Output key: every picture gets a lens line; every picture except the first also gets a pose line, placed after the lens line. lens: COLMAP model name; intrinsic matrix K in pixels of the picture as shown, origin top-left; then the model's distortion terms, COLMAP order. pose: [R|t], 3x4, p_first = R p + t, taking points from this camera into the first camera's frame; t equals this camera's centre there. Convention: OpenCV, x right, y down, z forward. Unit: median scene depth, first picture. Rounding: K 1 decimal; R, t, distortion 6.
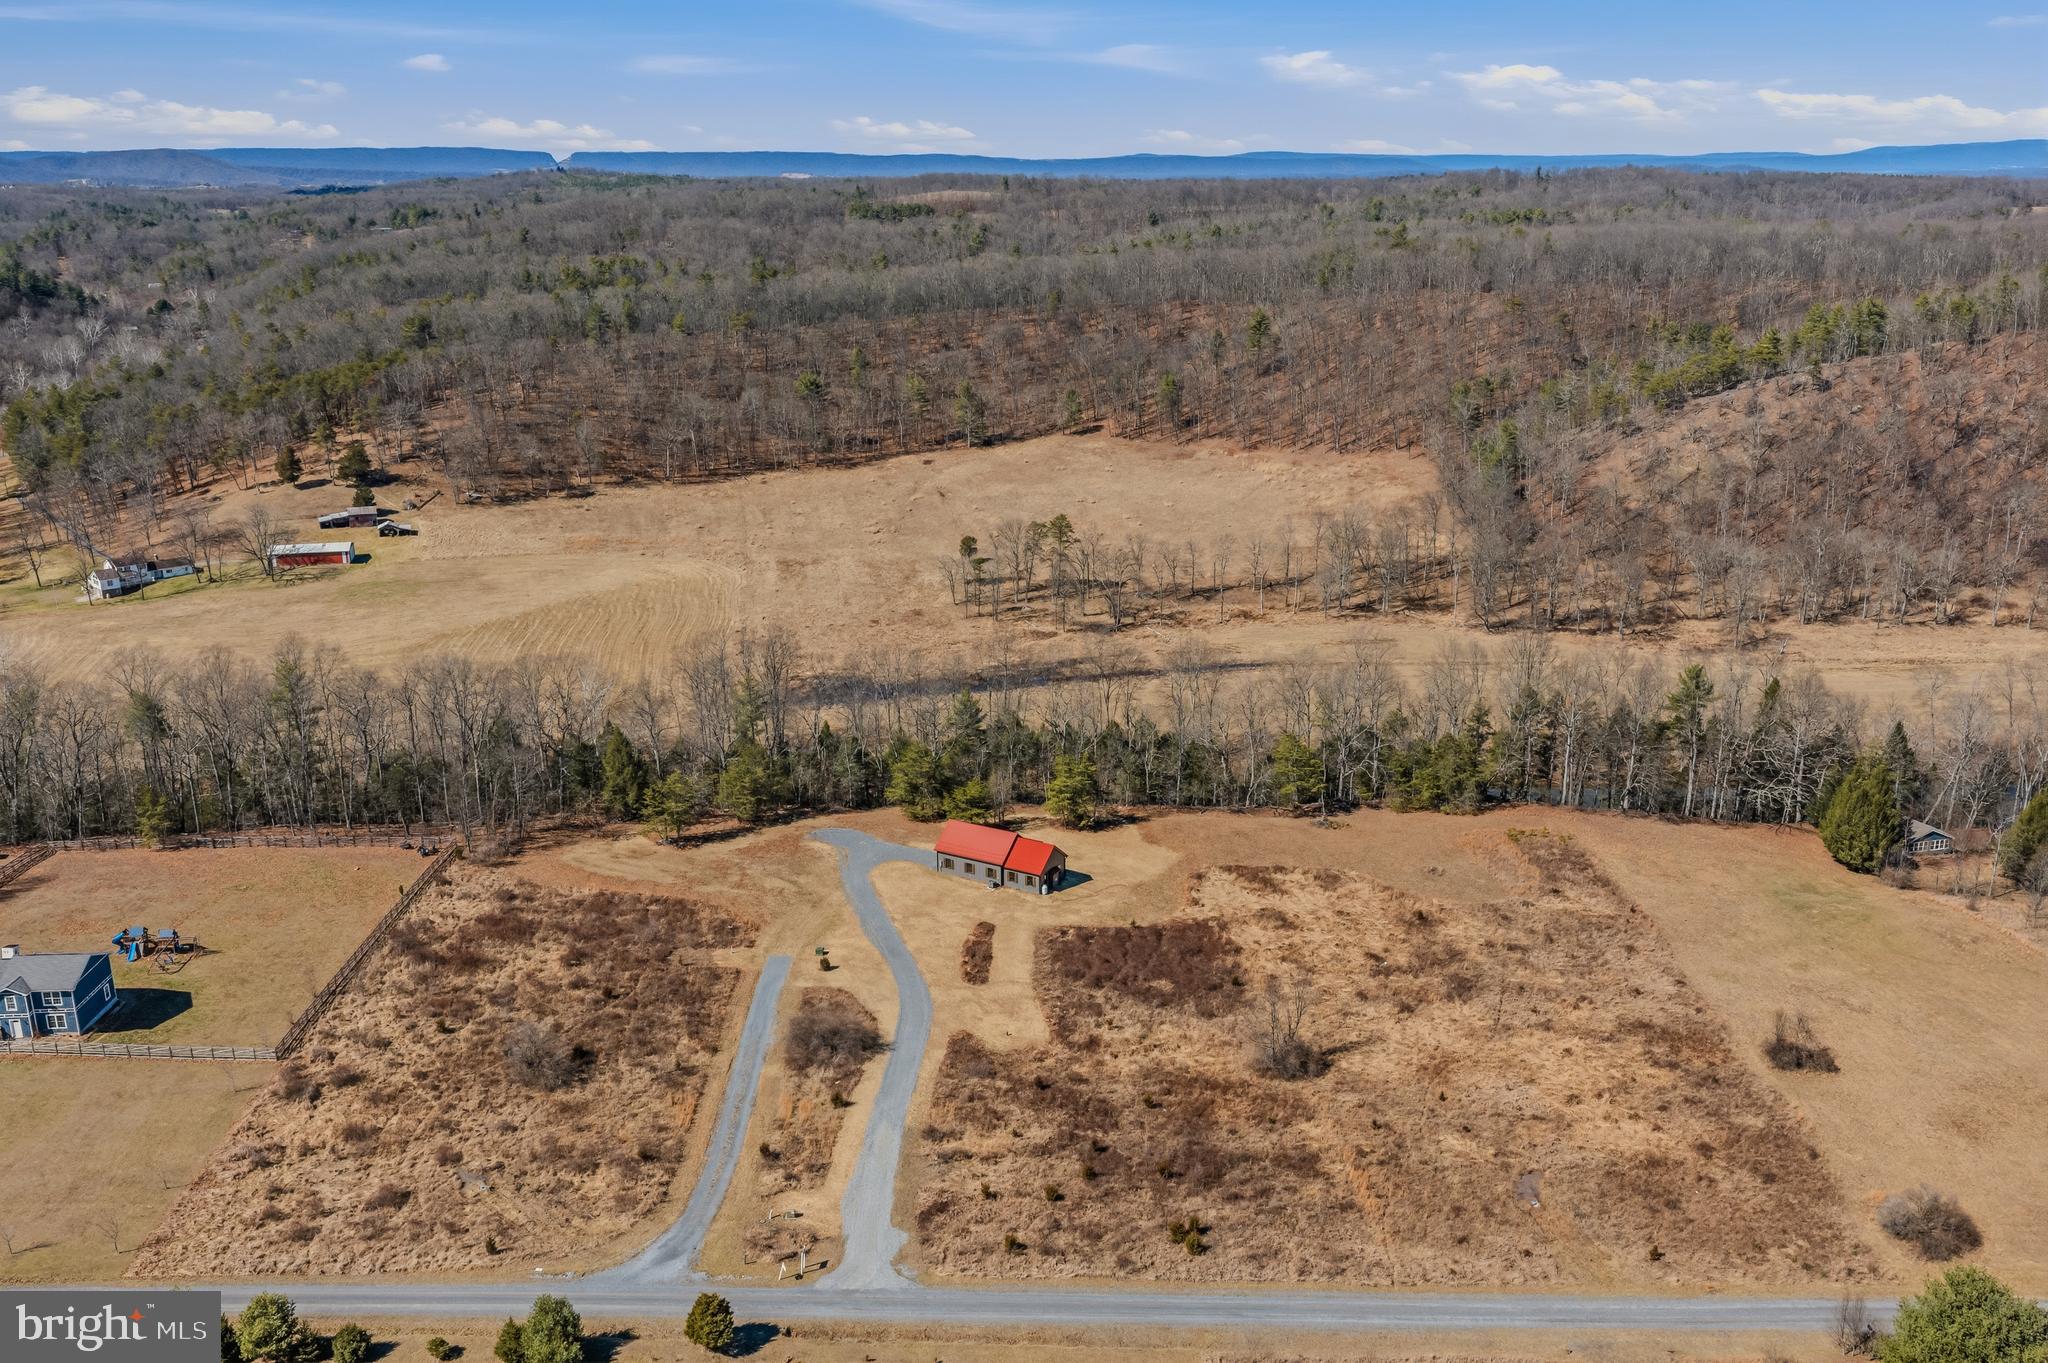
lens RADIAL K [[1676.3, 0, 1024.0], [0, 1676.3, 681.5], [0, 0, 1]] dist [0.068948, -0.104319]
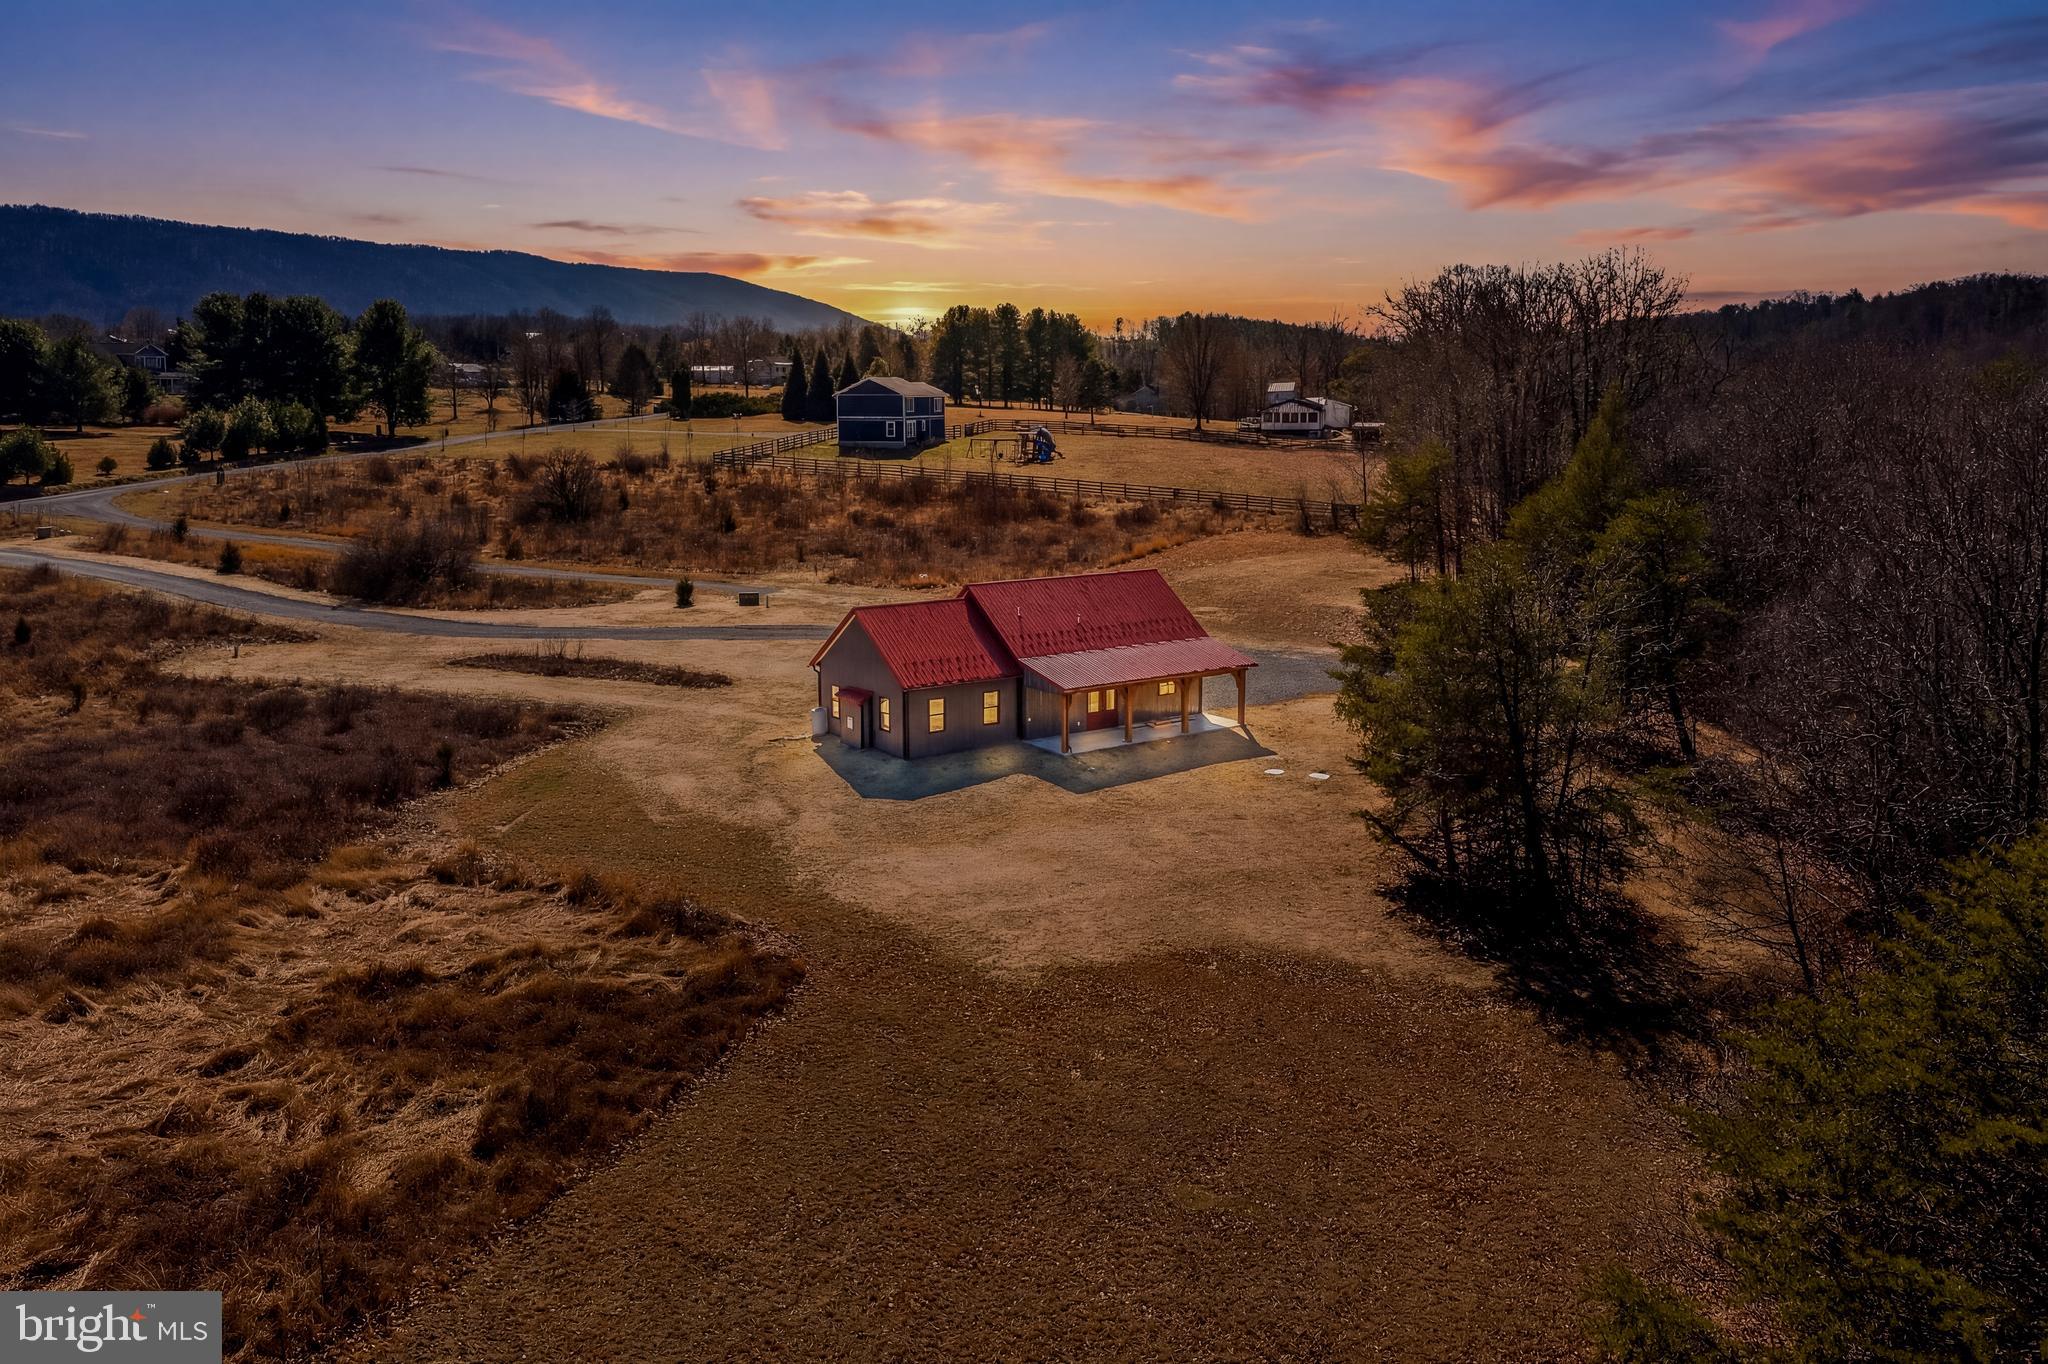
lens RADIAL K [[1678.0, 0, 1029.9], [0, 1678.0, 687.6], [0, 0, 1]] dist [0.037925, -0.061512]
pose [[-0.391746, 0.163674, -0.905398, 0.281513], [-0.260814, 0.923930, 0.279873, 0.016102], [0.882333, 0.345780, -0.319258, 1.107881]]
